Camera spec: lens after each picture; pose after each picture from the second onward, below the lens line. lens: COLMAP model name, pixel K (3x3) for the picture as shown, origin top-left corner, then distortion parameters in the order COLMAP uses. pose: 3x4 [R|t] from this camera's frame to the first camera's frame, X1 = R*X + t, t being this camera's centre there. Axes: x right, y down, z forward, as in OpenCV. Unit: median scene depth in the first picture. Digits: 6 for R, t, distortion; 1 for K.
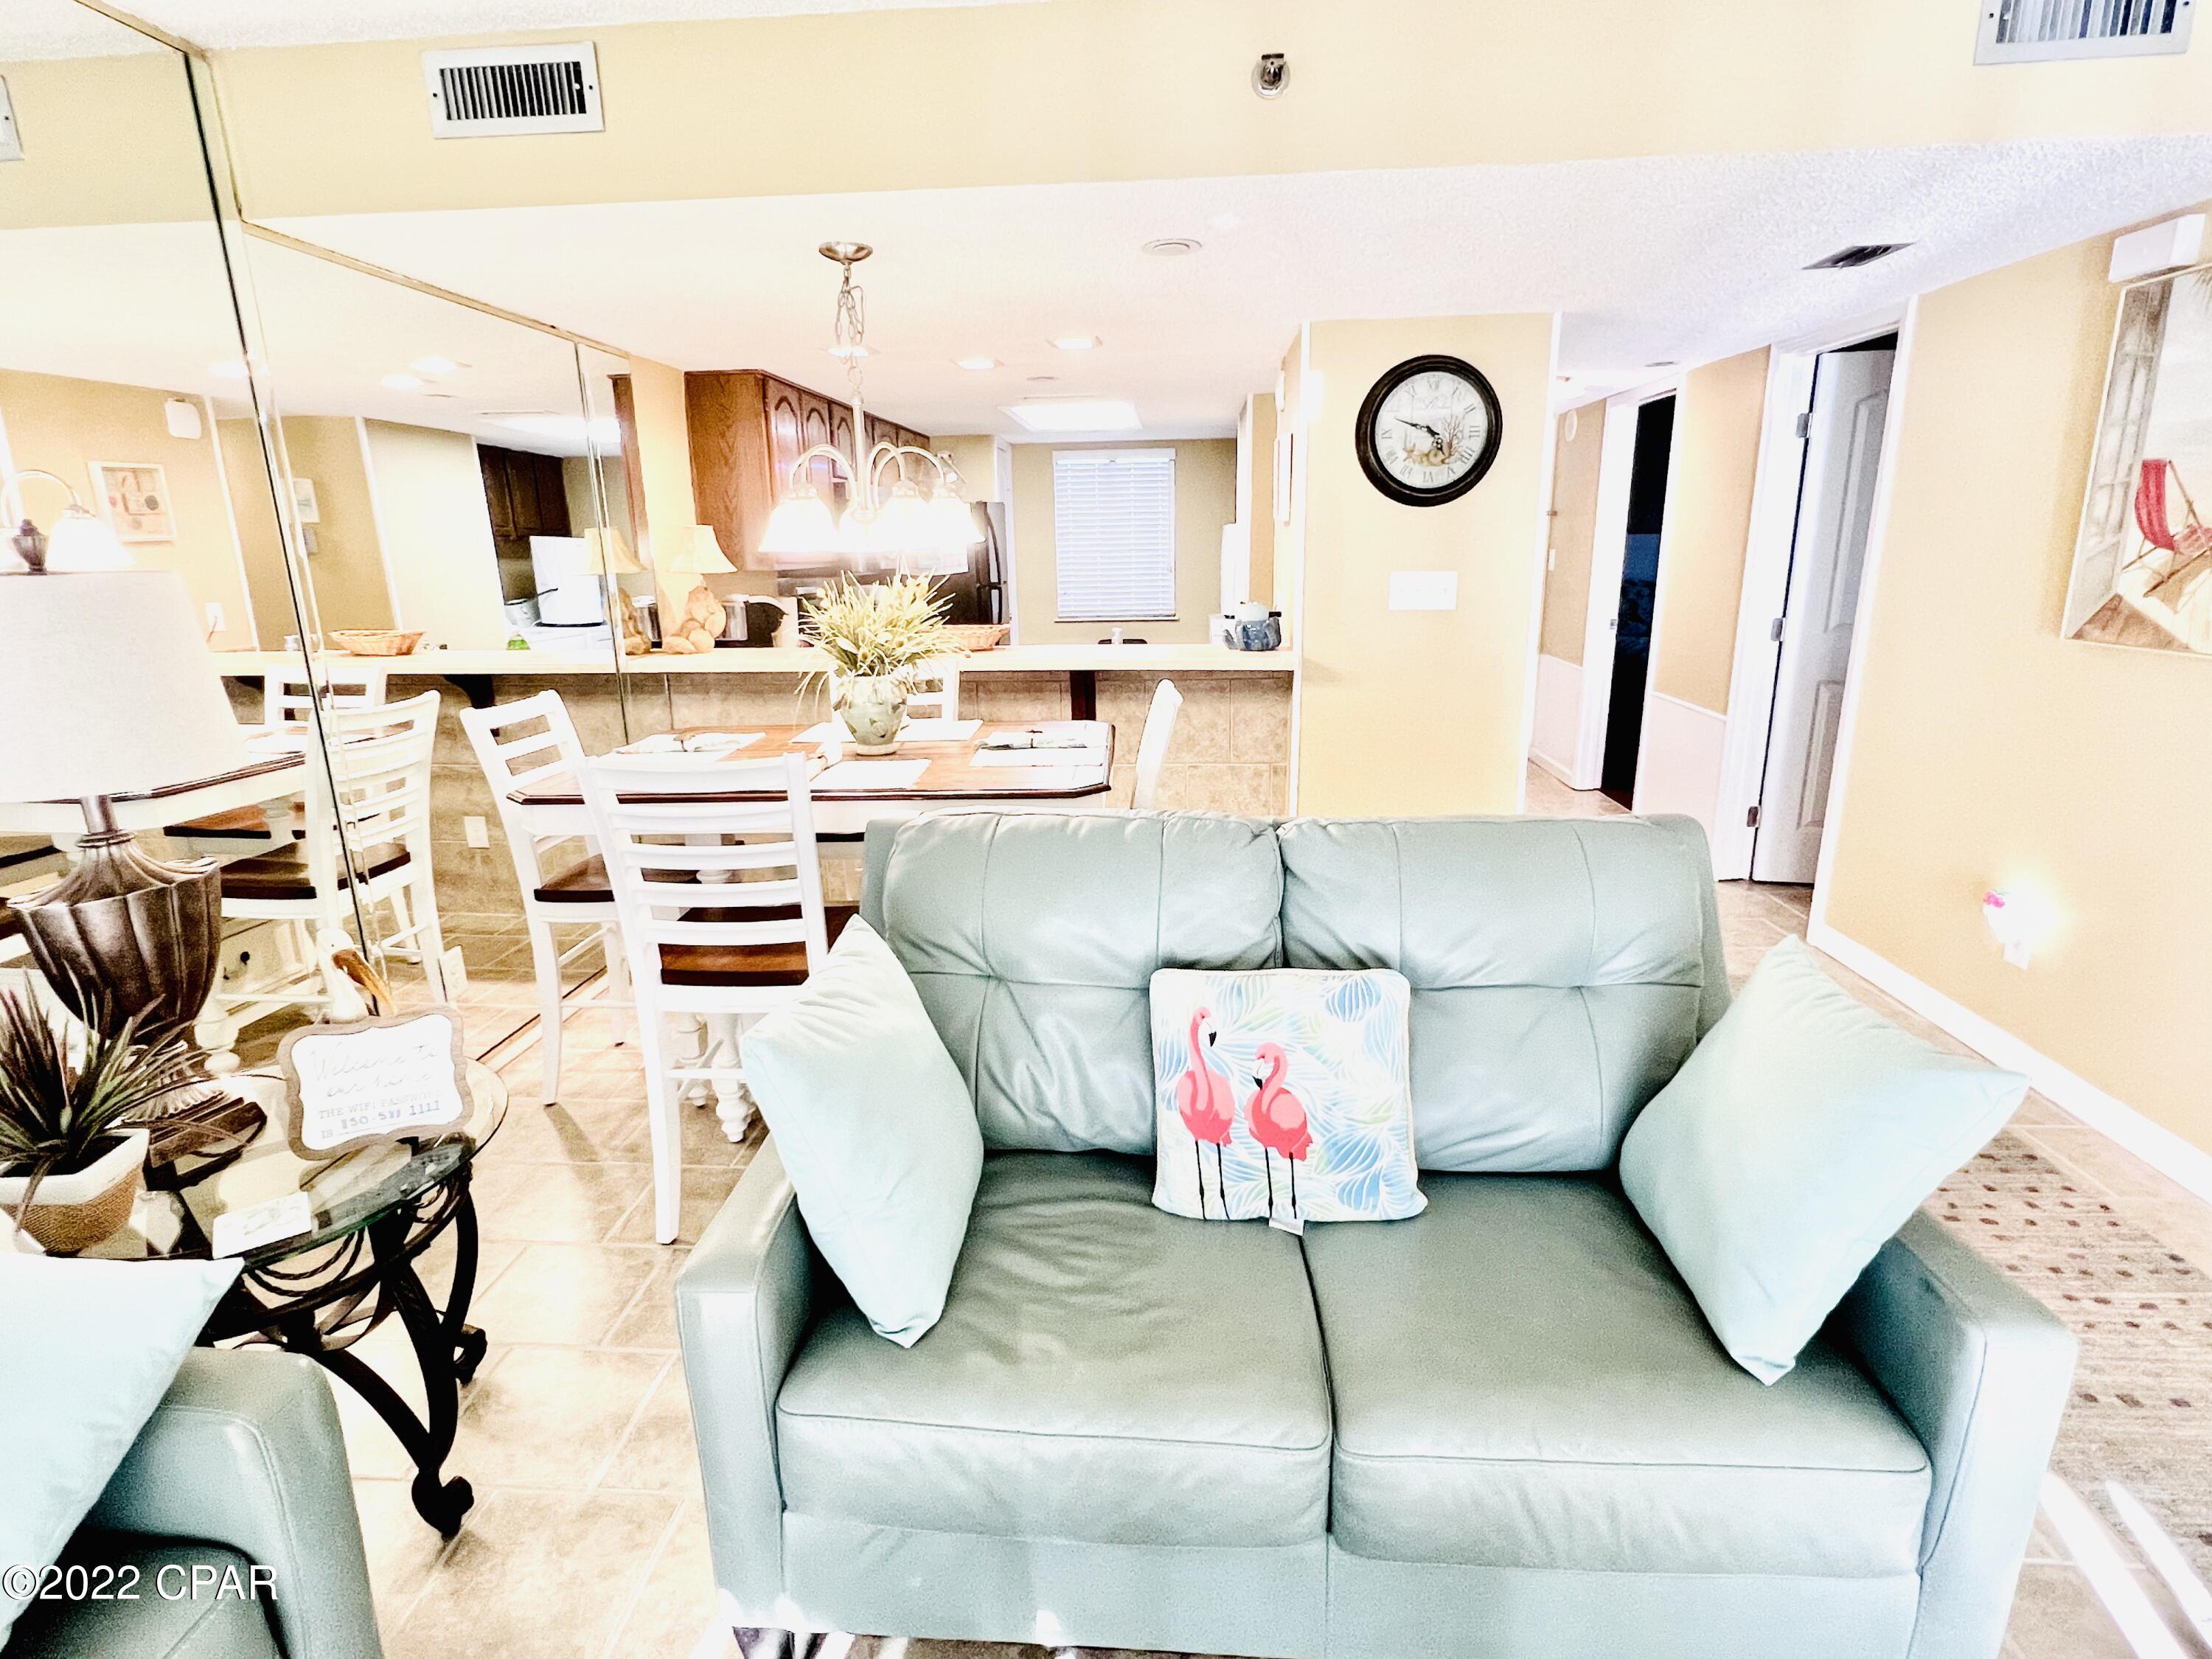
lens RADIAL K [[1102.4, 0, 1106.0], [0, 1102.4, 829.5], [0, 0, 1]] dist [-0.001518, -0.000552]
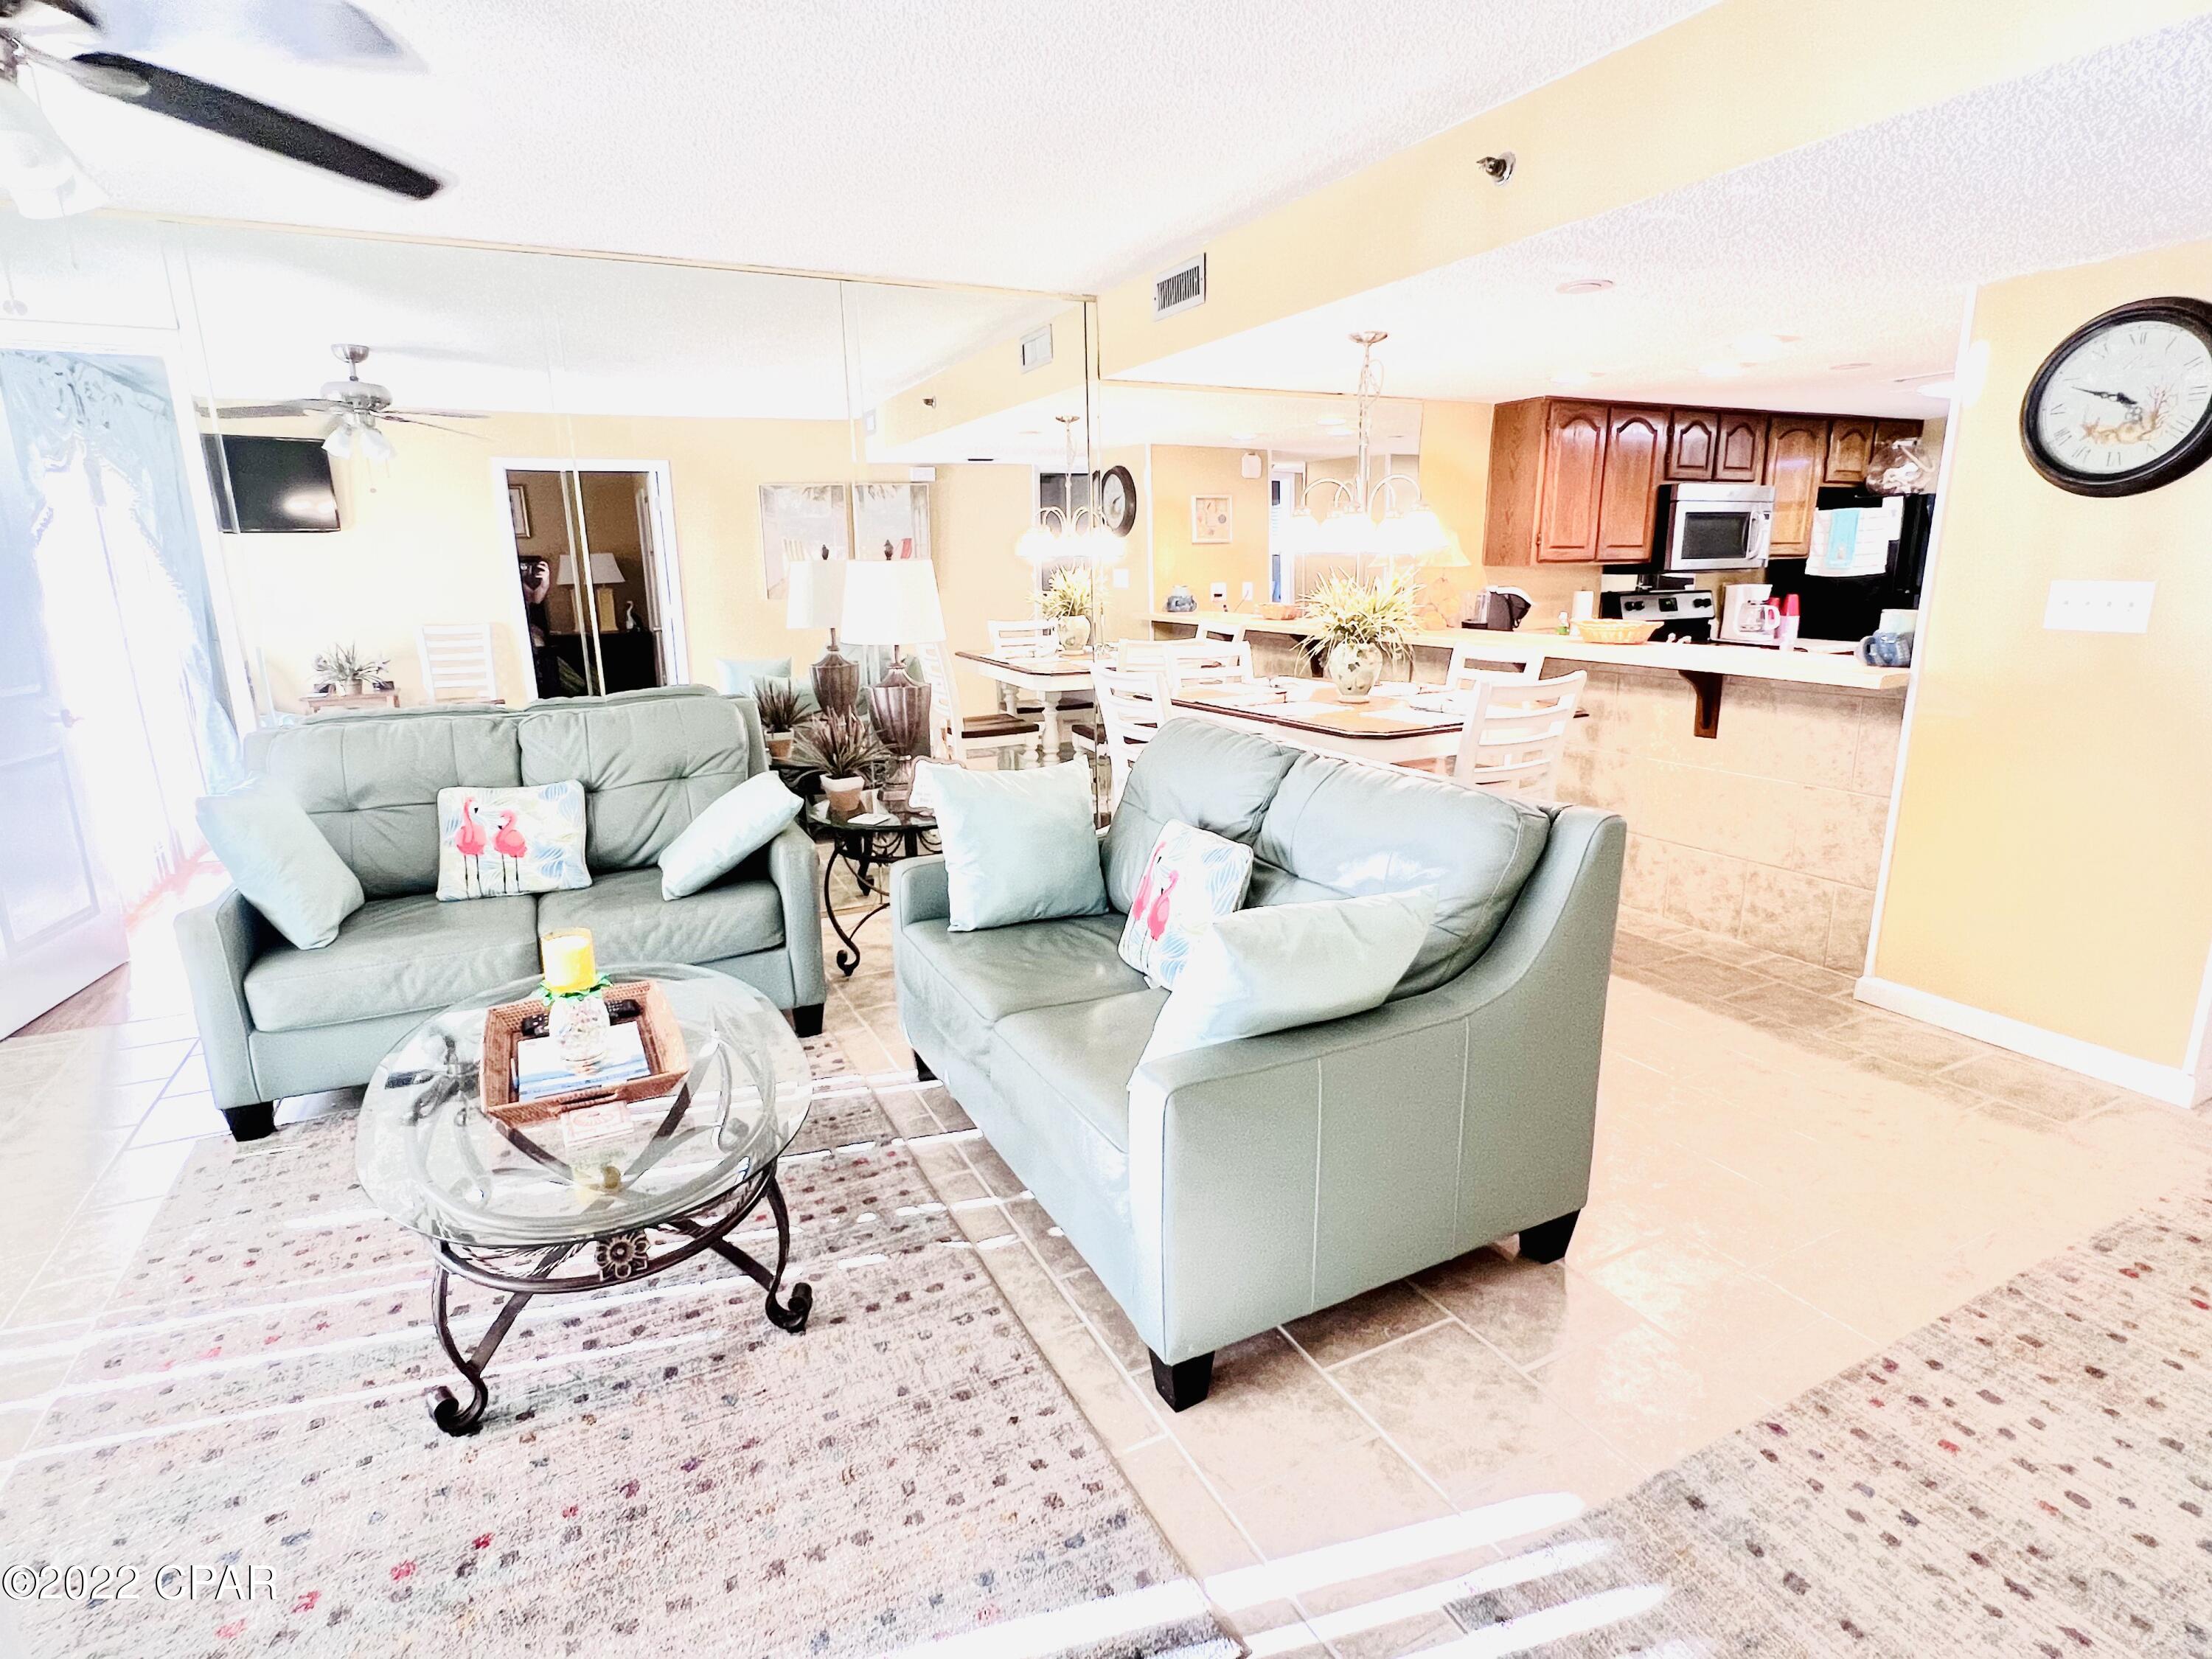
lens RADIAL K [[1129.0, 0, 1106.0], [0, 1129.0, 829.5], [0, 0, 1]] dist [-0.026797, 0.000496]
pose [[0.510176, 0.206880, -0.834818, 0.631346], [-0.208891, 0.971381, 0.113064, -0.007706], [0.834317, 0.116704, 0.538791, 0.026987]]
